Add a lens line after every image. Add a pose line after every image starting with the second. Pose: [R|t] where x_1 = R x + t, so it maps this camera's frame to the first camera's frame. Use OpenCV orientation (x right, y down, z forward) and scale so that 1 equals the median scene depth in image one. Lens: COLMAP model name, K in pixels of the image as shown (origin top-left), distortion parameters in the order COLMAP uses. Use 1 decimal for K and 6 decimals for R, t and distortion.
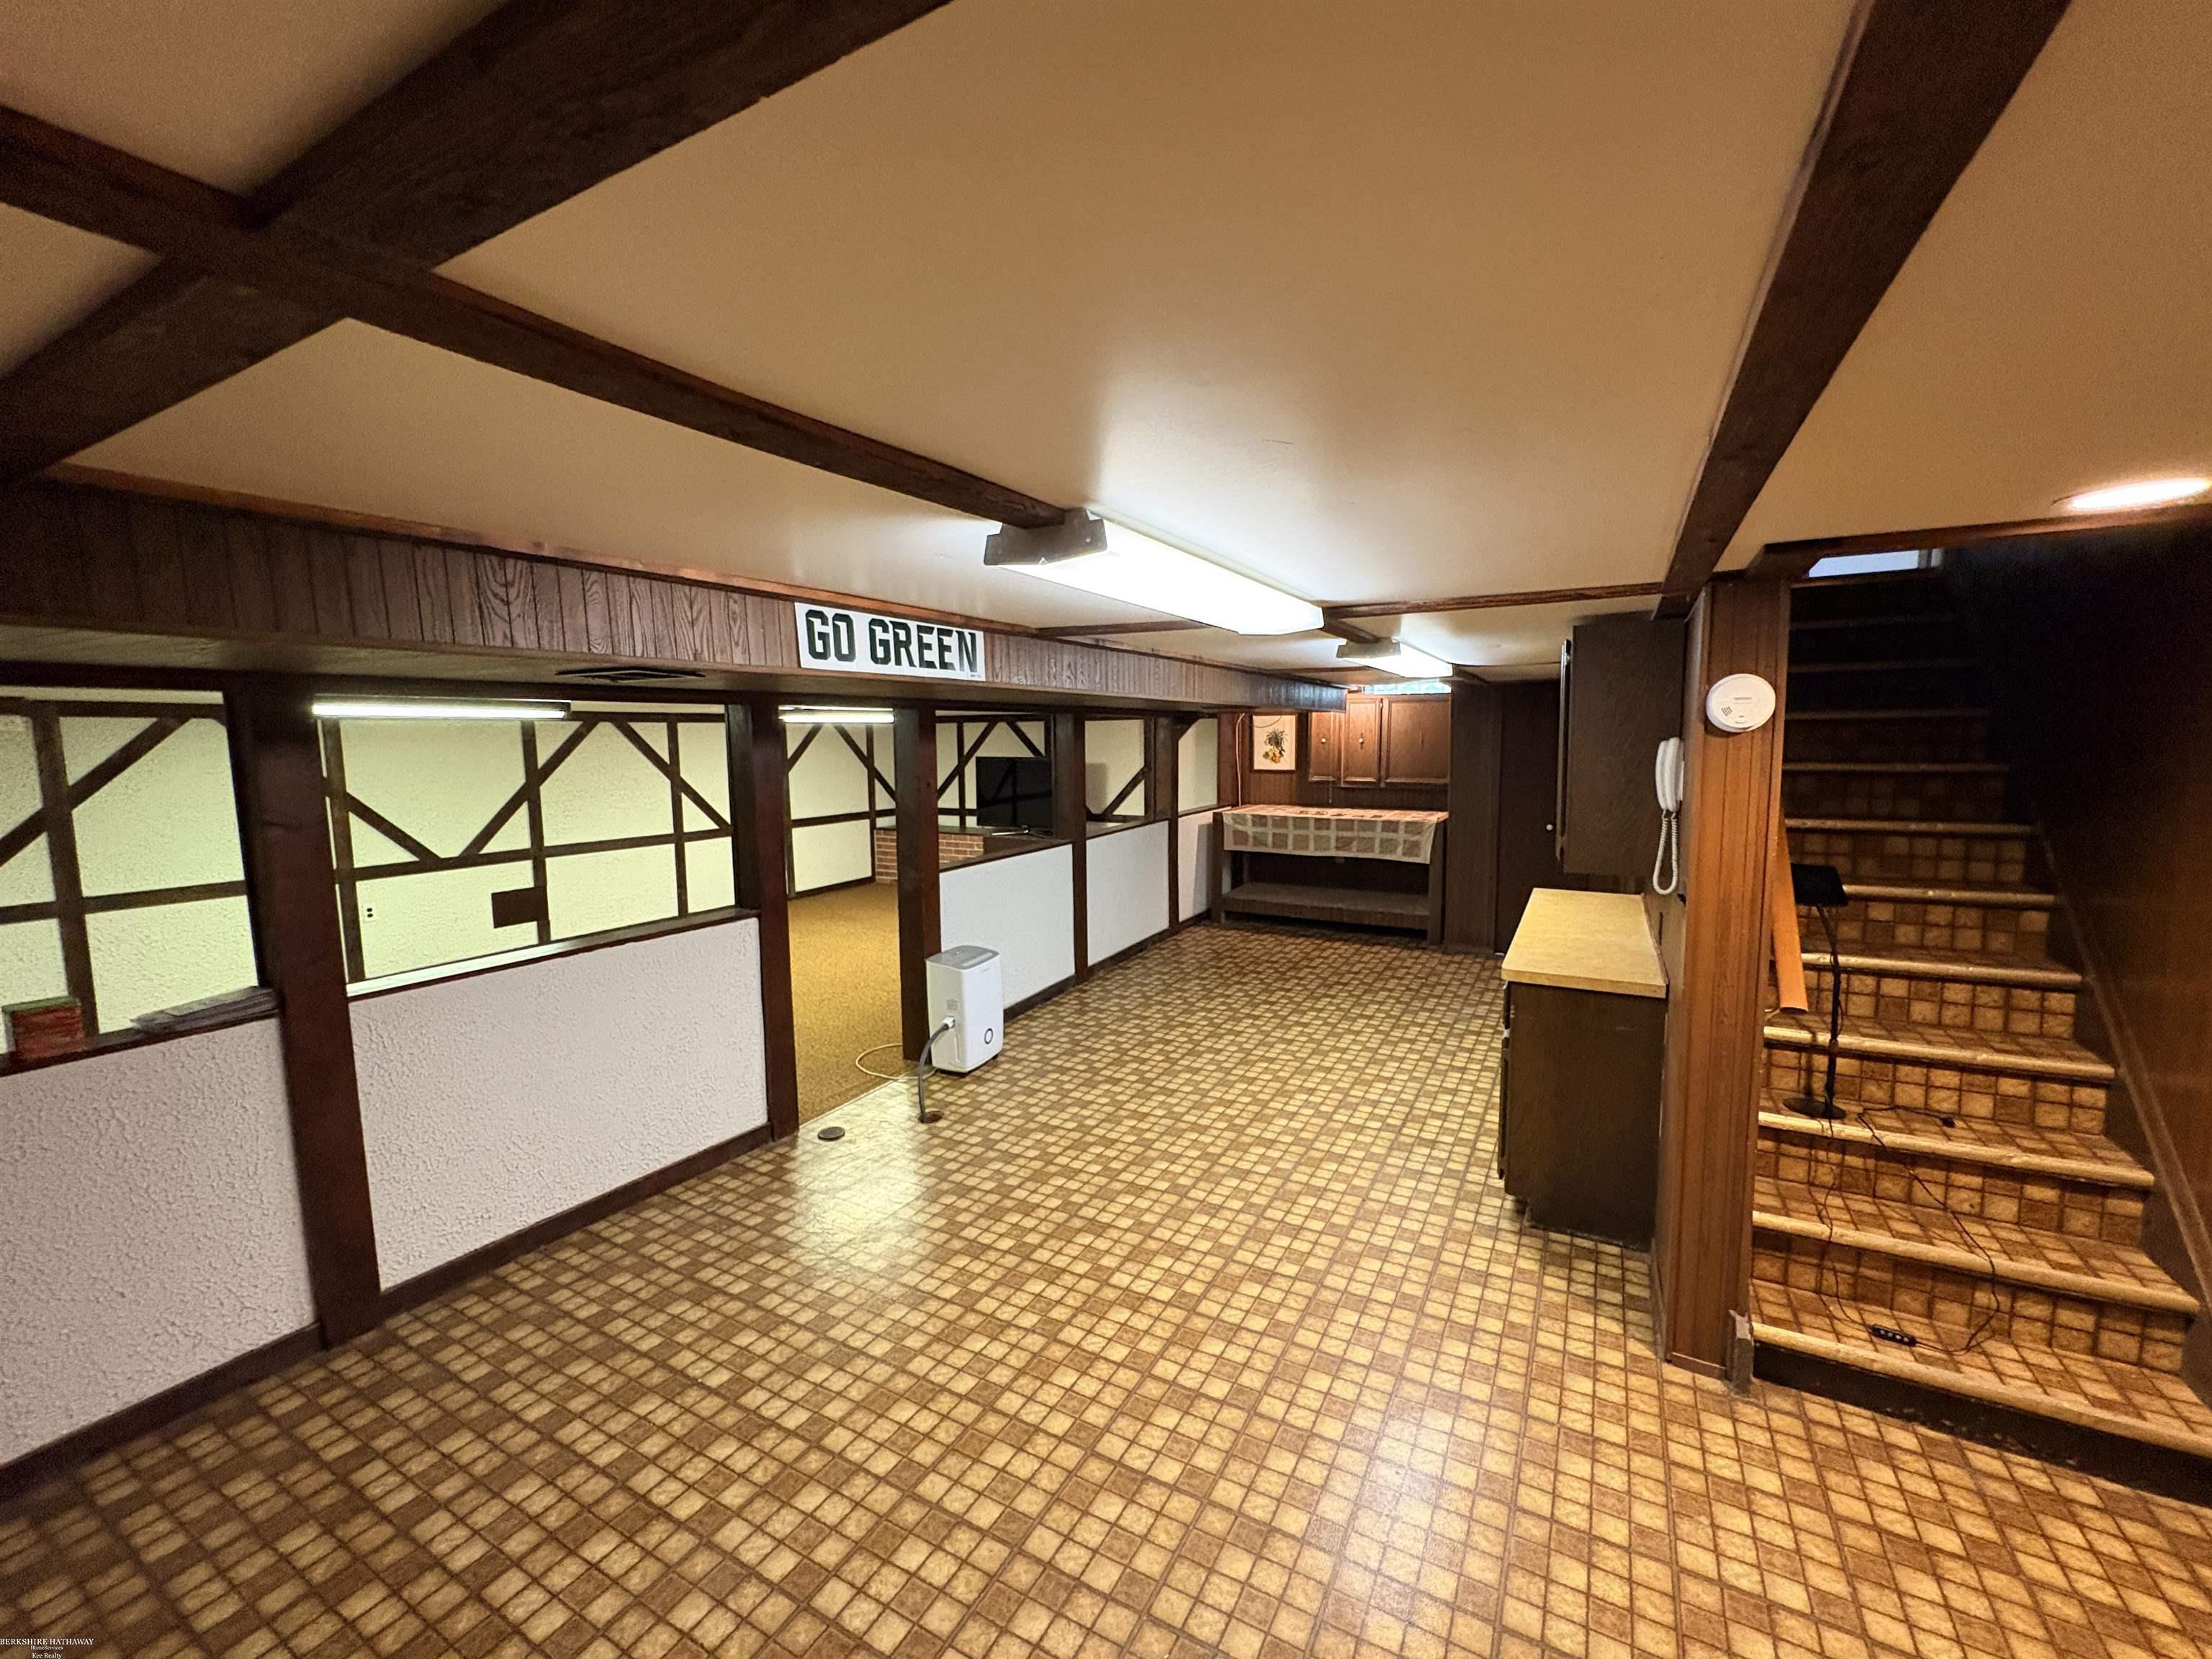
lens RADIAL K [[883.0, 0, 1108.5], [0, 883.0, 832.2], [0, 0, 1]] dist [-0.002704, 0.000792]
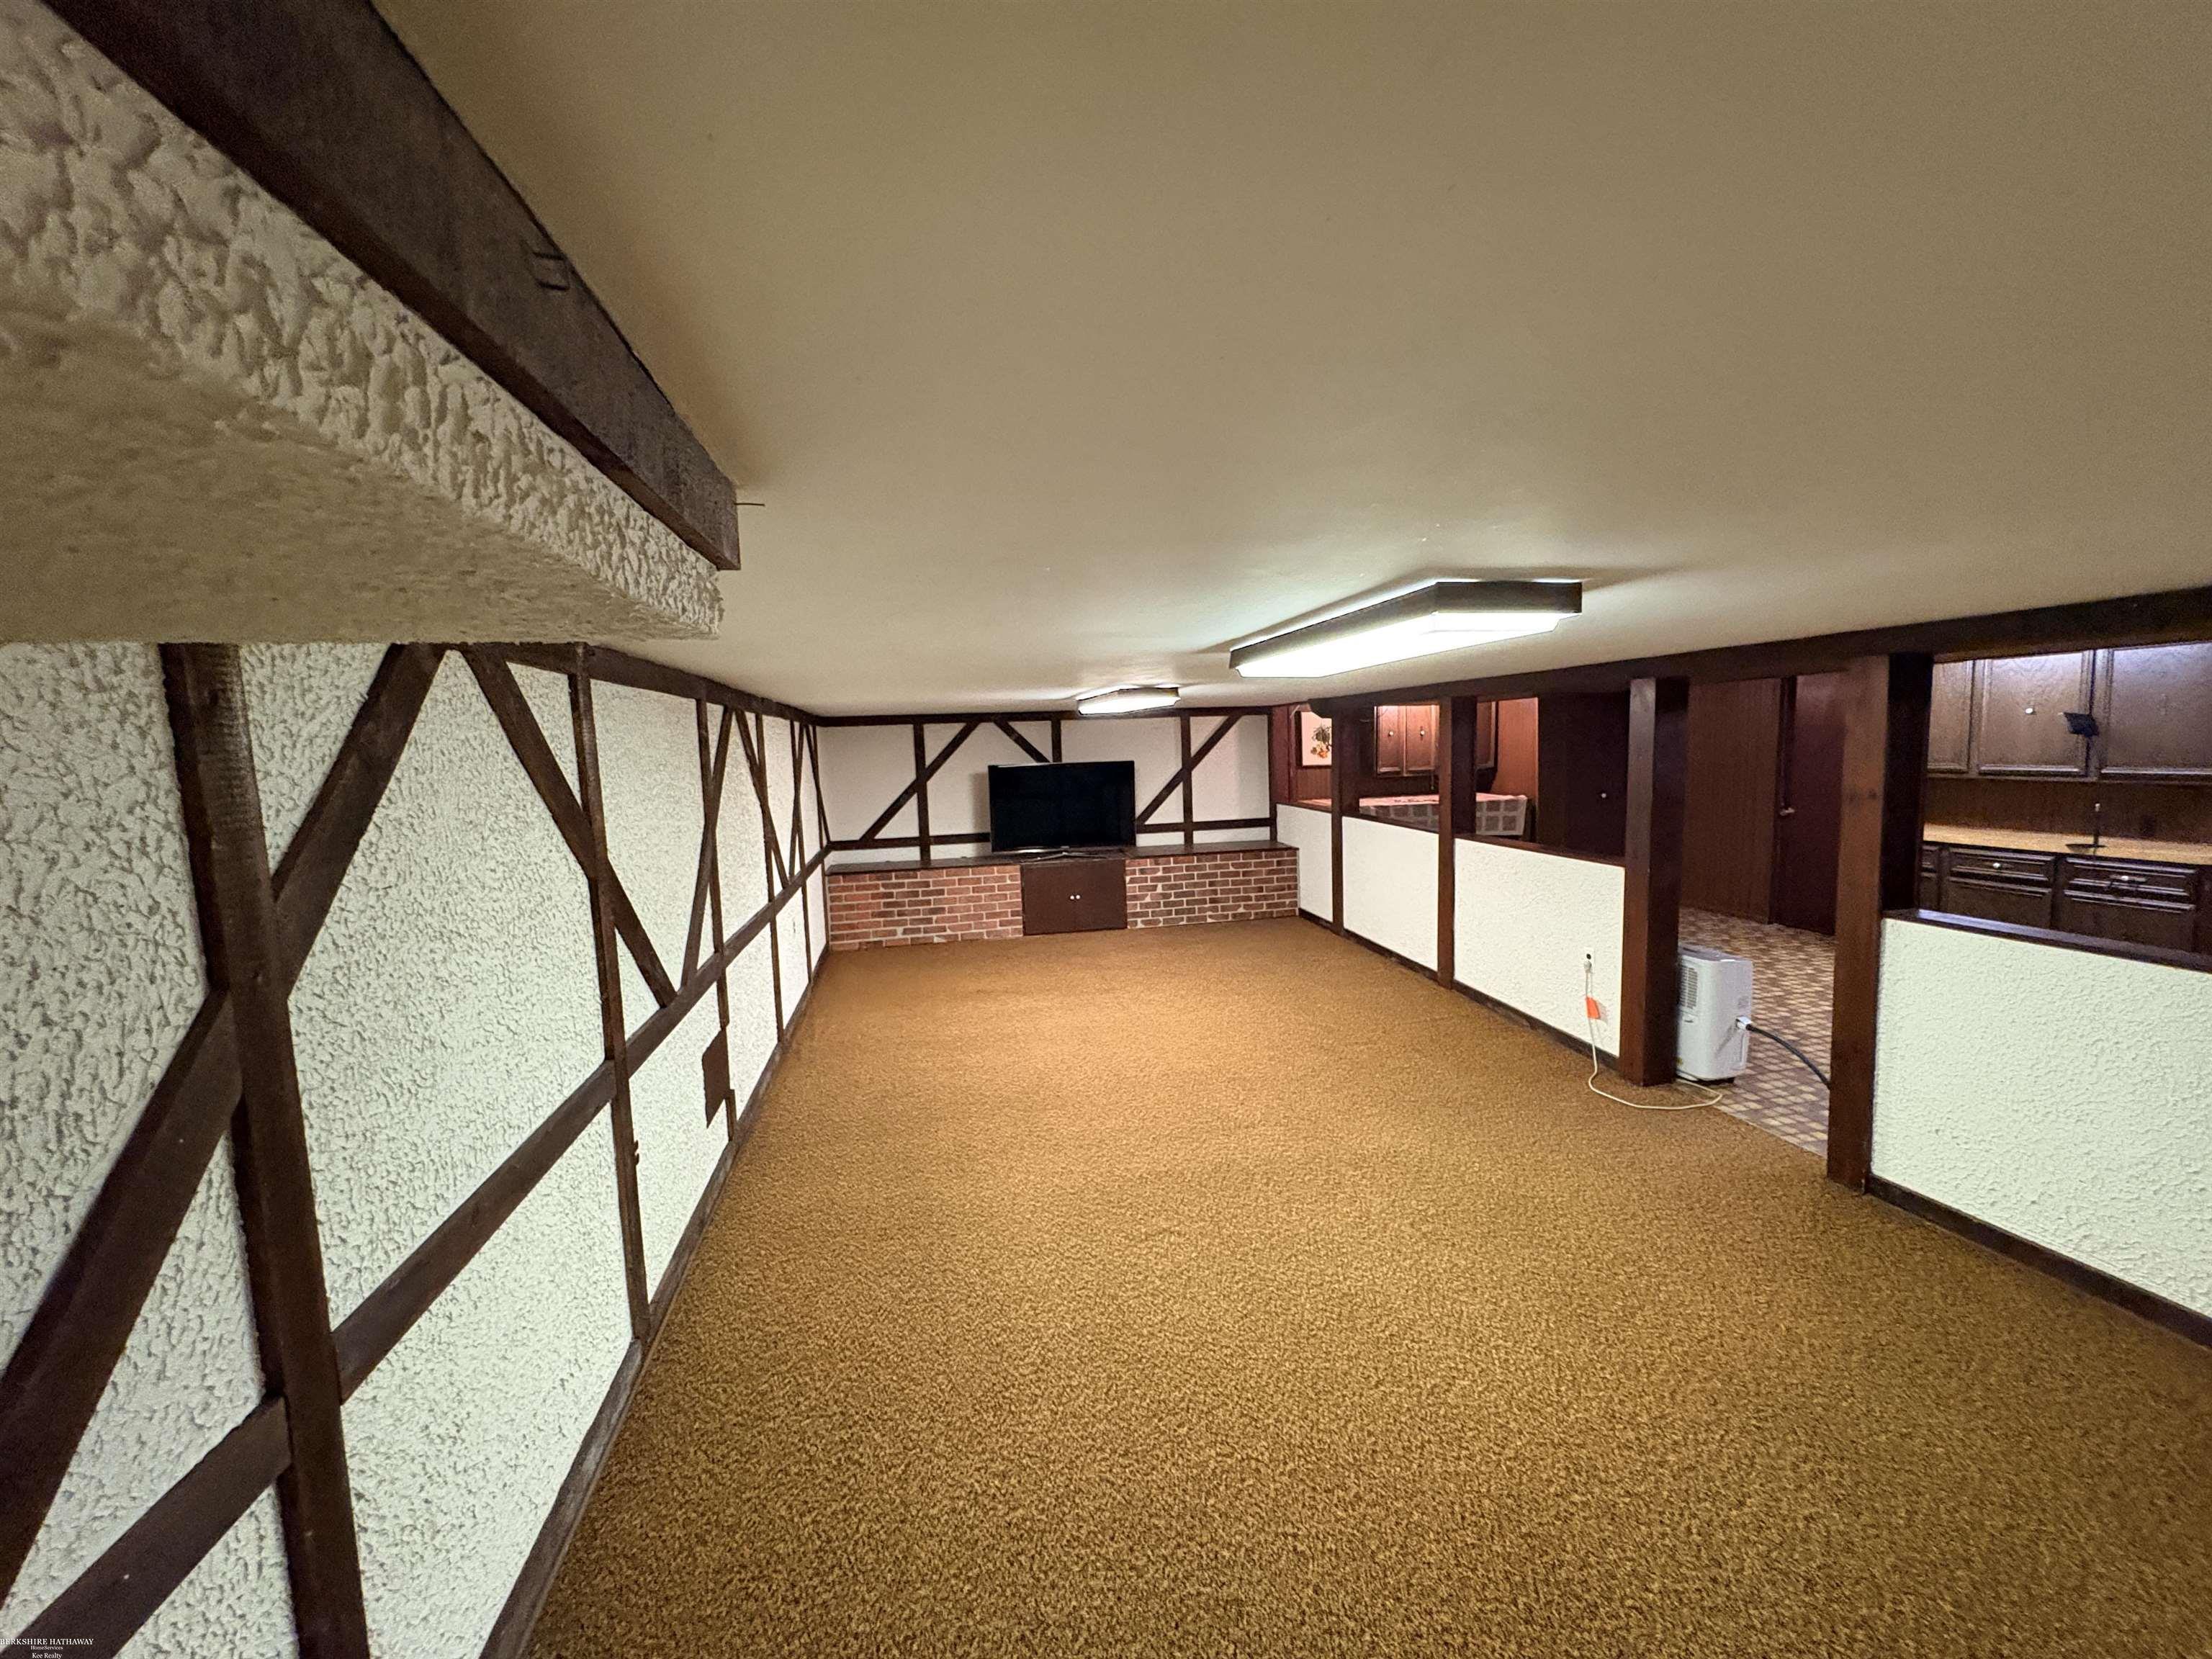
lens RADIAL K [[883.0, 0, 1113.4], [0, 883.0, 817.9], [0, 0, 1]] dist [-0.002704, 0.000792]
pose [[0.752847, -0.073863, 0.654038, -0.776264], [0.098168, 0.995170, -0.000611, -0.037217], [-0.650833, 0.064666, 0.756462, 0.442966]]
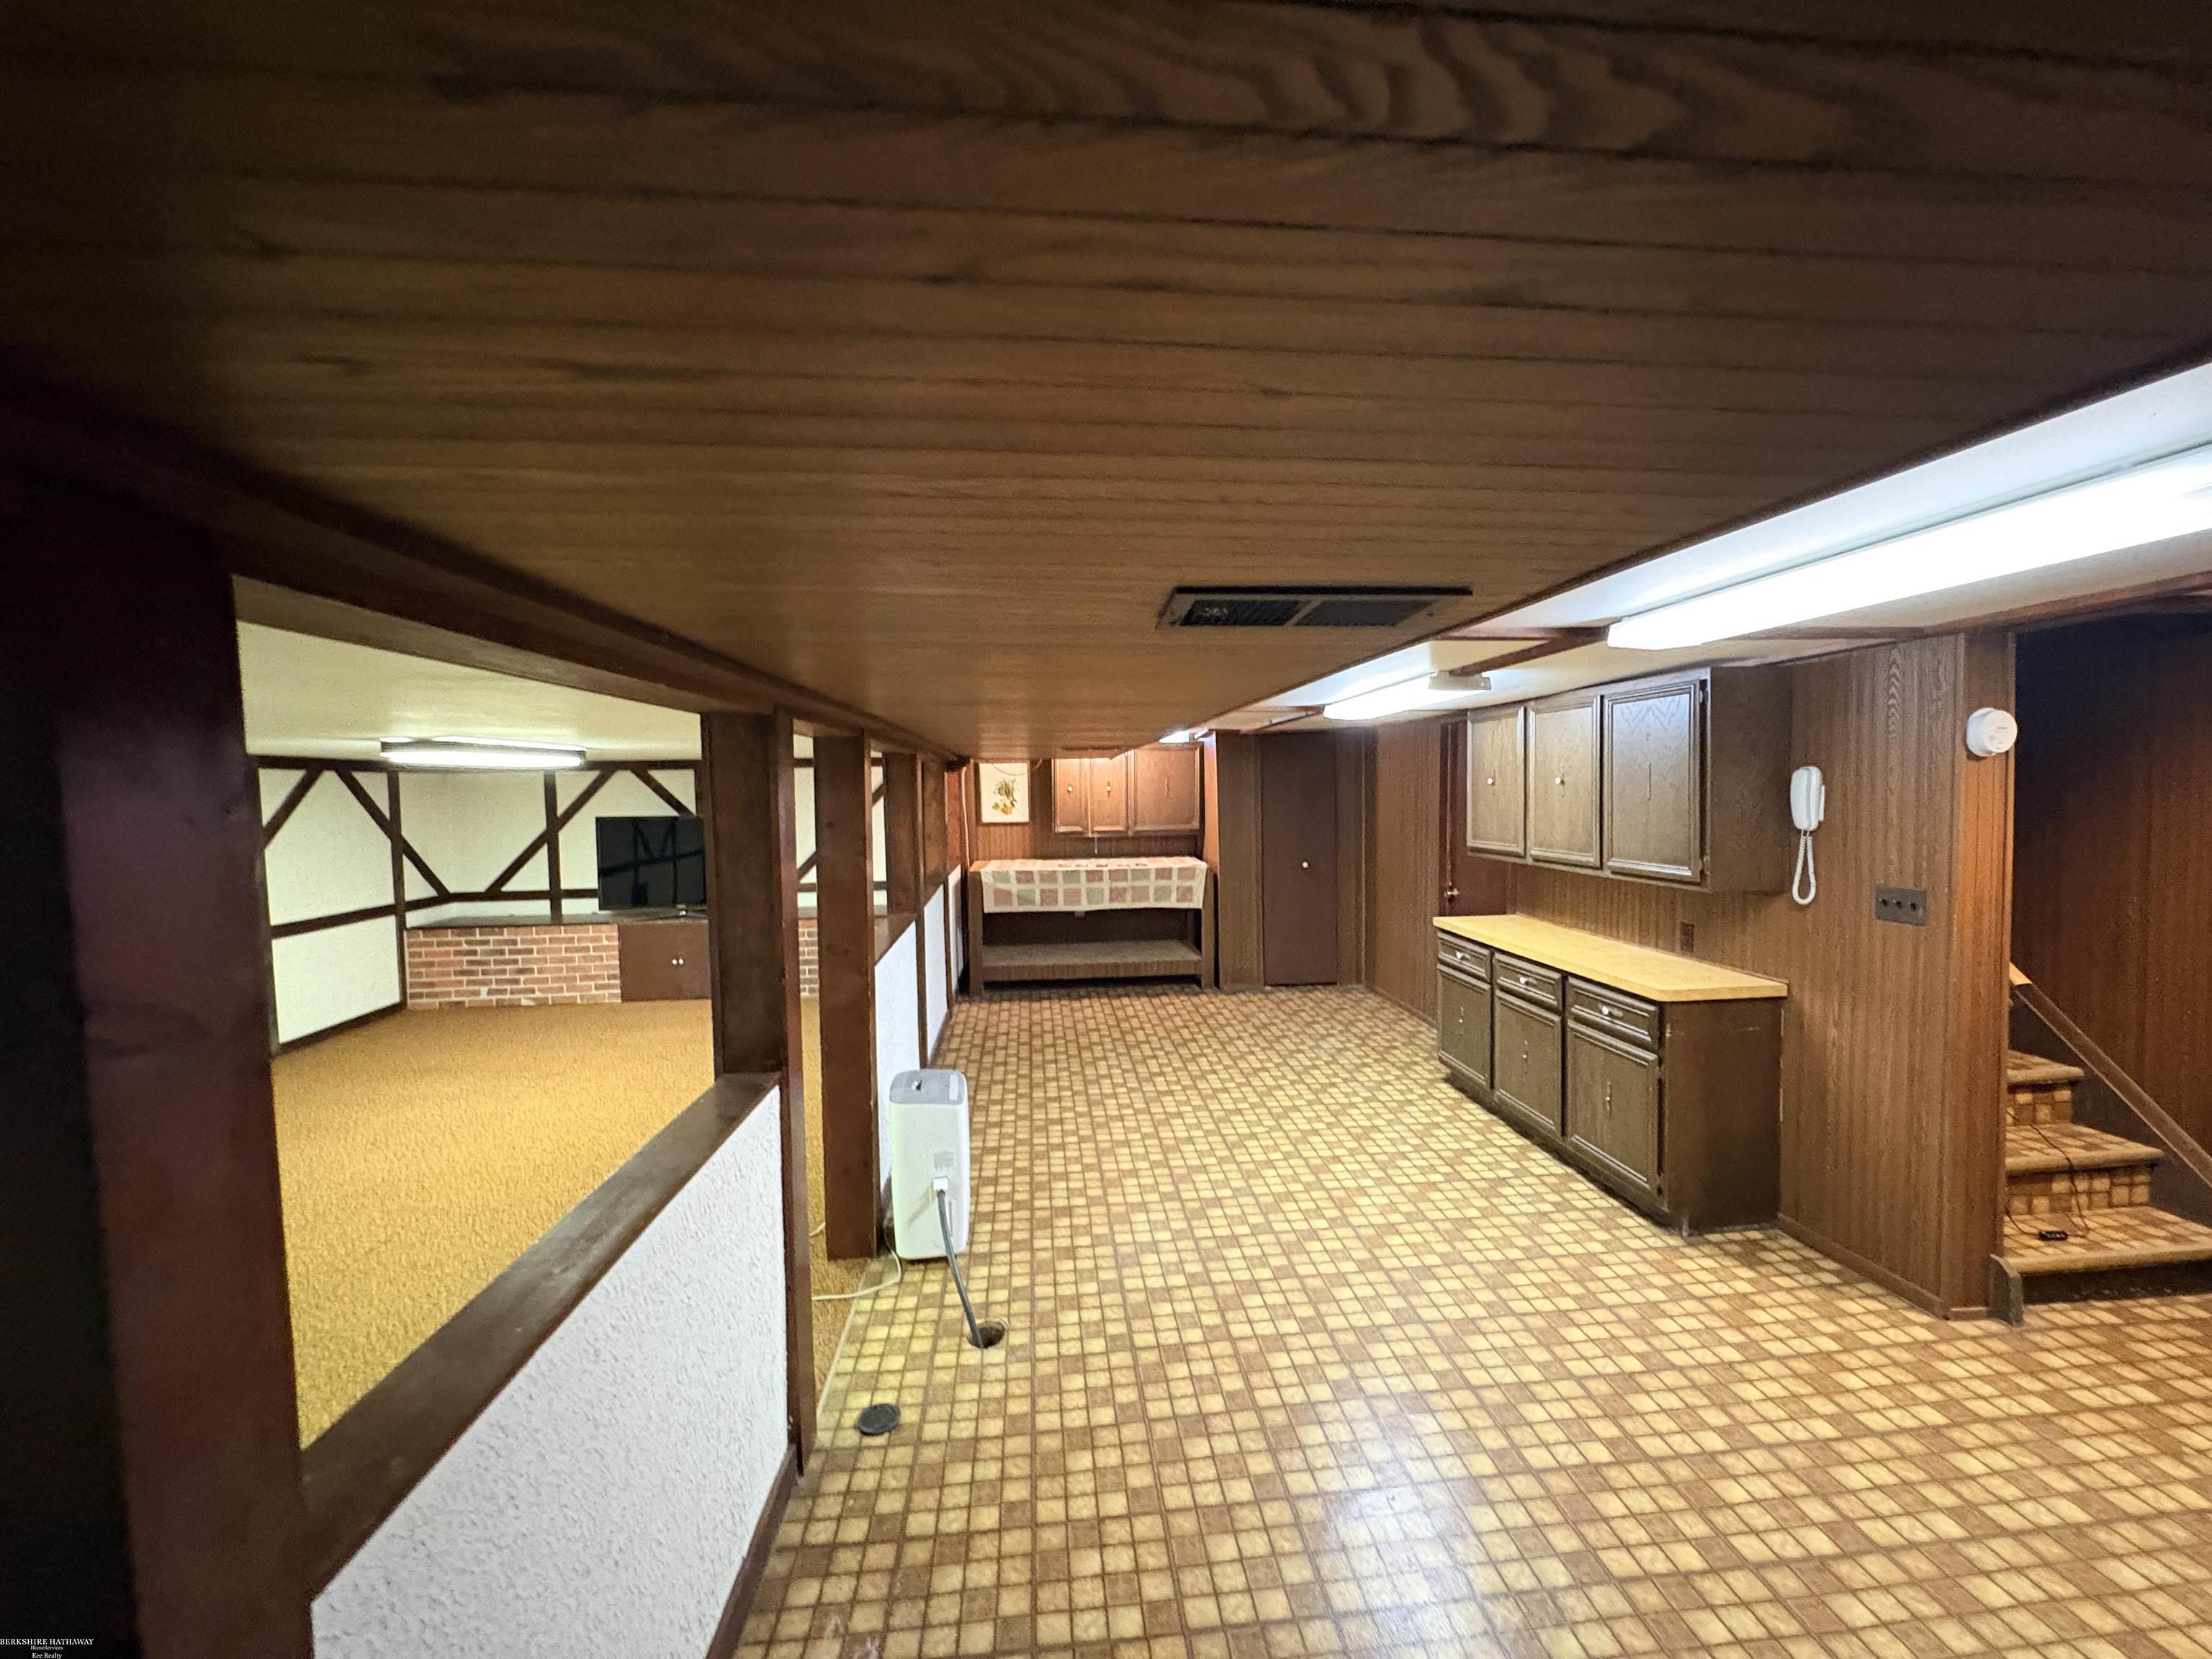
lens RADIAL K [[883.0, 0, 1116.3], [0, 883.0, 828.7], [0, 0, 1]] dist [-0.002704, 0.000792]
pose [[0.826095, -0.032470, 0.562595, -0.273021], [0.071523, 0.996306, -0.047520, -0.013160], [-0.558974, 0.079495, 0.825366, 0.200522]]
